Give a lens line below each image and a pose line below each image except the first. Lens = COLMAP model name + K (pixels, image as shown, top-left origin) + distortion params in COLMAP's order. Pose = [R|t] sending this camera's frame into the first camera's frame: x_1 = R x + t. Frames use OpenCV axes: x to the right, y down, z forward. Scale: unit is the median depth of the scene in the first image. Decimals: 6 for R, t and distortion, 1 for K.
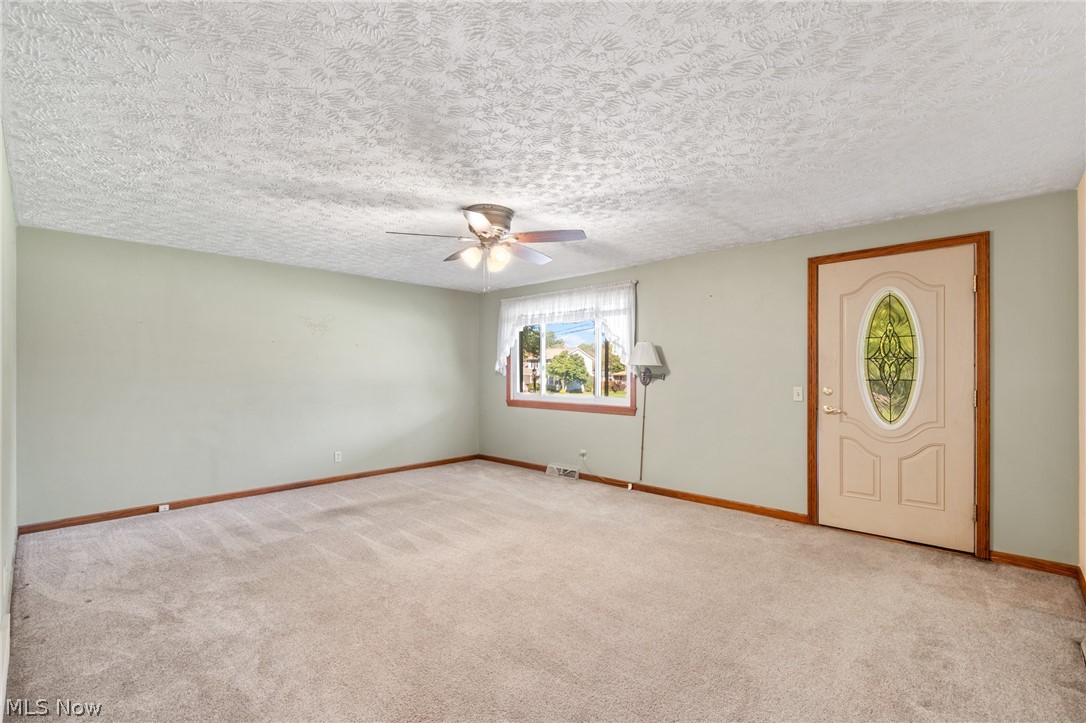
lens RADIAL K [[484.2, 0, 544.8], [0, 484.2, 365.2], [0, 0, 1]] dist [0.002548, -0.000256]
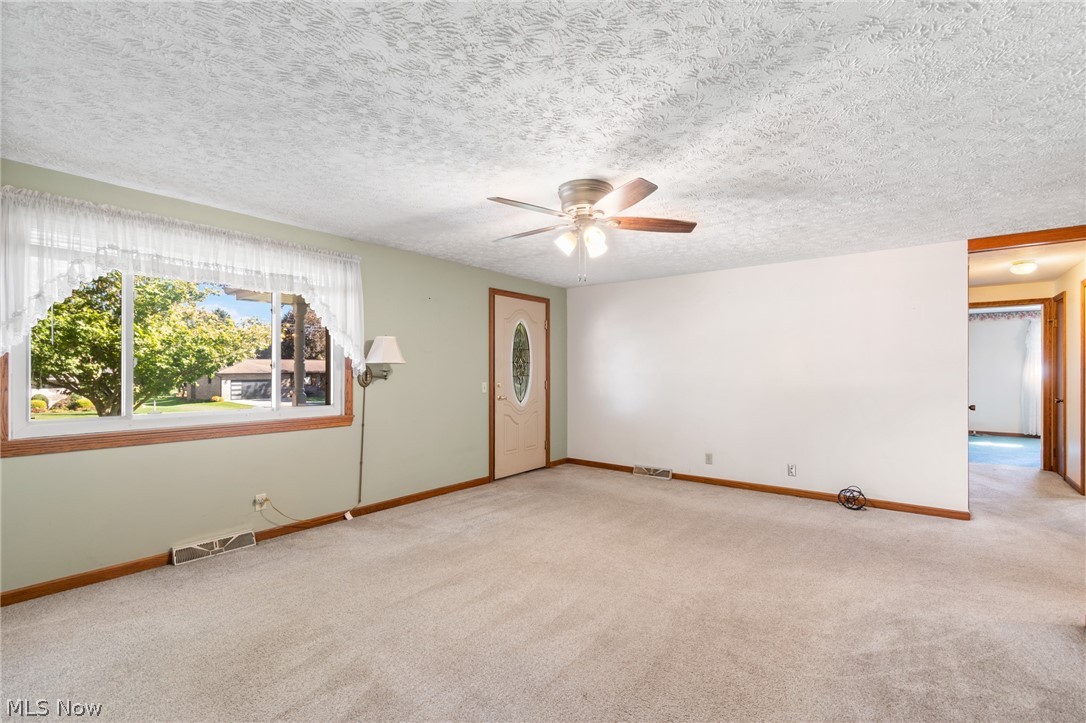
lens RADIAL K [[484.2, 0, 544.8], [0, 484.2, 365.2], [0, 0, 1]] dist [0.002548, -0.000256]
pose [[-0.091602, 0.009204, 0.995753, -0.673059], [-0.016824, 0.999800, -0.010789, 0.007943], [-0.995654, -0.017741, -0.091429, 0.789995]]
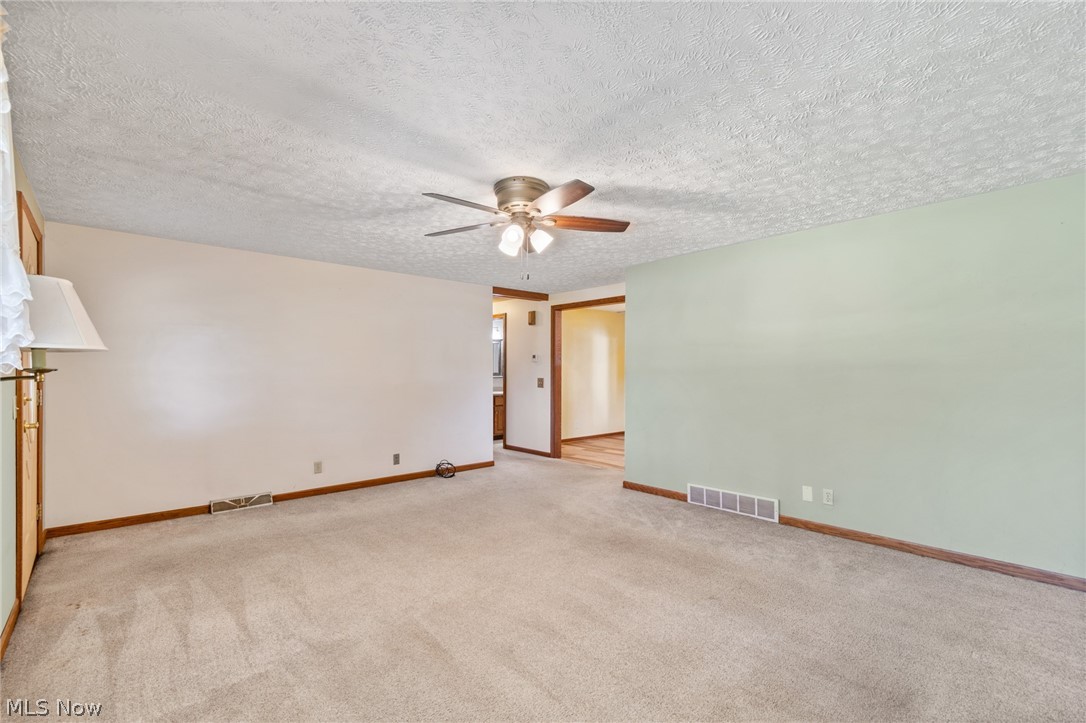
lens RADIAL K [[489.9, 0, 546.2], [0, 489.9, 371.7], [0, 0, 1]] dist [-0.001225, -0.000287]
pose [[-0.996690, 0.000397, 0.081300, -0.155819], [-0.000751, 0.999900, -0.014087, 0.020762], [-0.081297, -0.014101, -0.996590, 1.275701]]
